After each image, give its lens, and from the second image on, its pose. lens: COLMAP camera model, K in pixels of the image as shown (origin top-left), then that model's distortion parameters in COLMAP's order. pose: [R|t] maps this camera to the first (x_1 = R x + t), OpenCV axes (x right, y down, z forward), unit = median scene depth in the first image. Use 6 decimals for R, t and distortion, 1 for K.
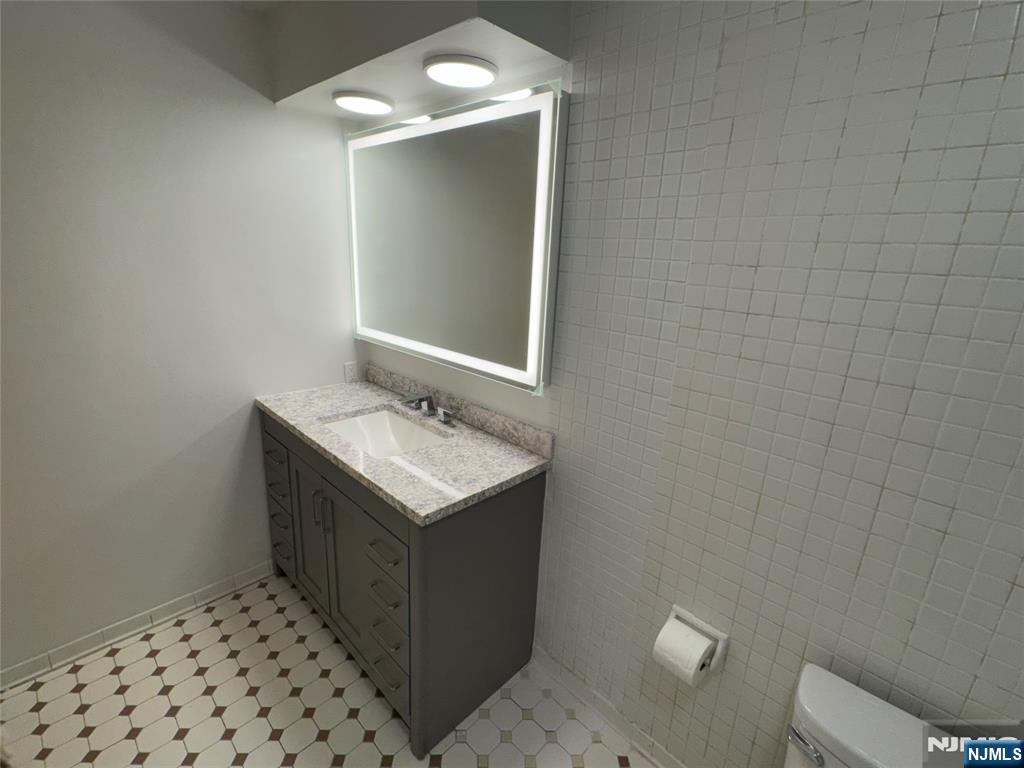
lens RADIAL K [[466.5, 0, 508.1], [0, 466.5, 382.8], [0, 0, 1]] dist [0.000156, -0.000042]
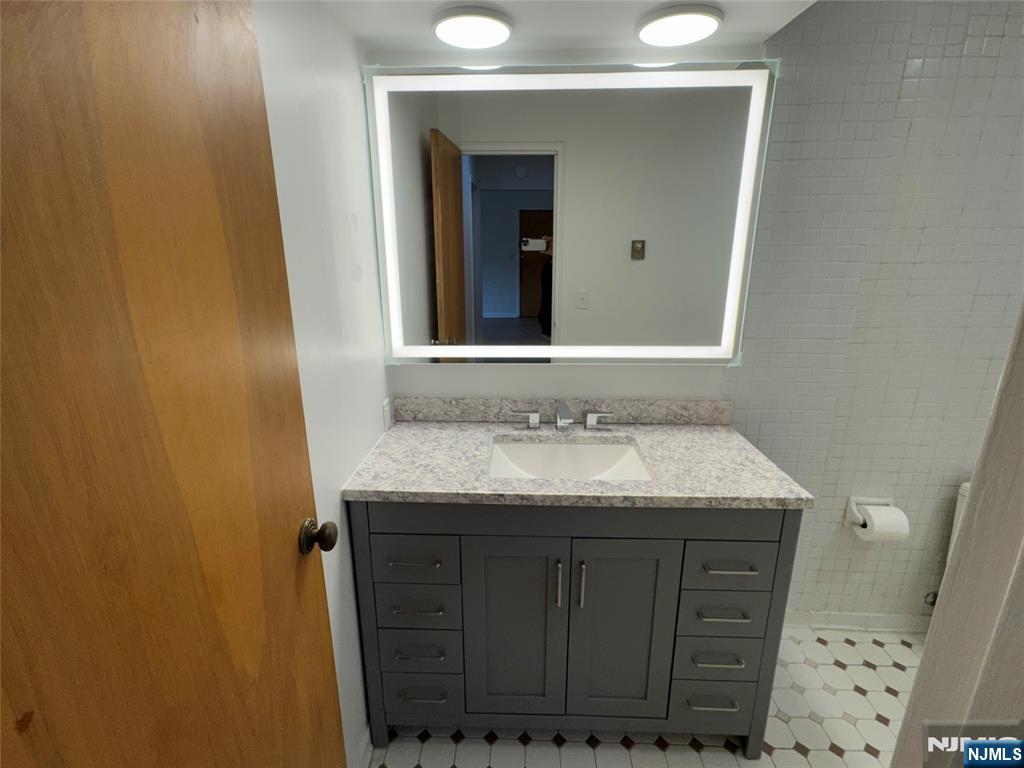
lens RADIAL K [[488.5, 0, 509.4], [0, 488.5, 385.4], [0, 0, 1]] dist [-0.027814, 0.027988]
pose [[0.736561, -0.235178, 0.634168, -0.862017], [0.221786, 0.969743, 0.102028, -0.130589], [-0.638975, 0.065500, 0.766434, 0.423037]]
